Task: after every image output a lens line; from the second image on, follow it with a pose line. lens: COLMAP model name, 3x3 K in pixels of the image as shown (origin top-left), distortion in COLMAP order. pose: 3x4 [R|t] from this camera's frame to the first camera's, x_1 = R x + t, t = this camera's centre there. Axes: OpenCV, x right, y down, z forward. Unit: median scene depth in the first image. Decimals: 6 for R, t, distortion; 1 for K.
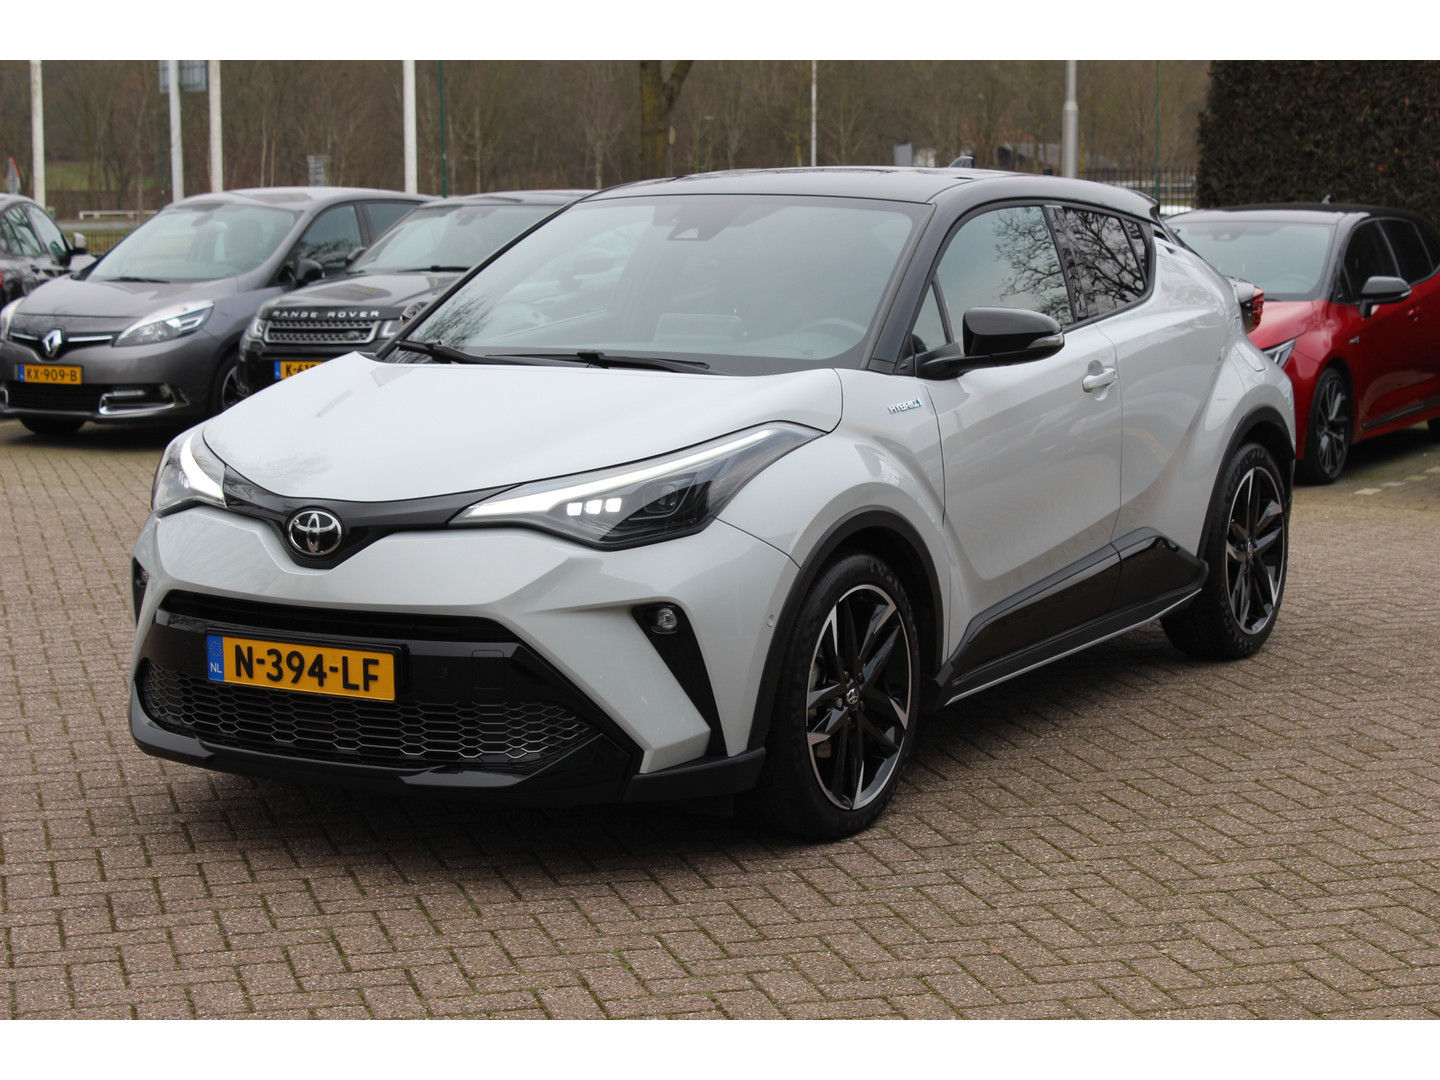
lens RADIAL K [[2902.3, 0, 719.7], [0, 2902.3, 538.4], [0, 0, 1]] dist [0.016009, 0.000000]
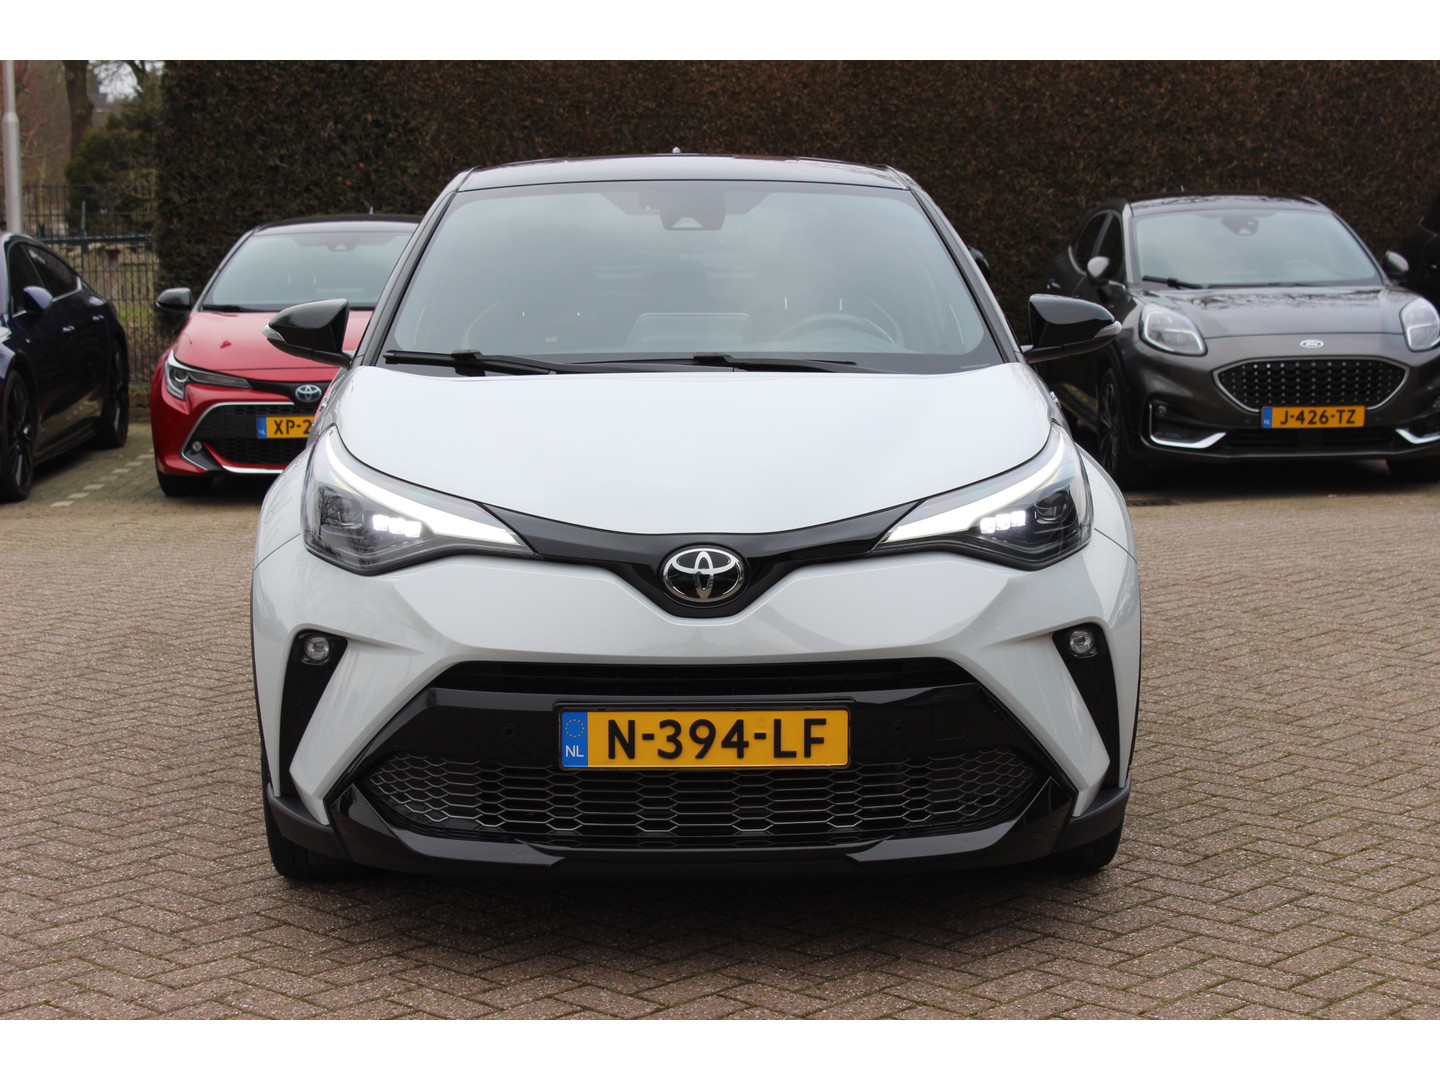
lens RADIAL K [[2755.2, 0, 720.2], [0, 2755.2, 542.1], [0, 0, 1]] dist [0.064193, 0.000000]
pose [[0.858108, -0.066882, 0.509095, -0.165158], [0.068471, 0.997531, 0.015640, -0.007188], [-0.508884, 0.021438, 0.860568, 0.098877]]
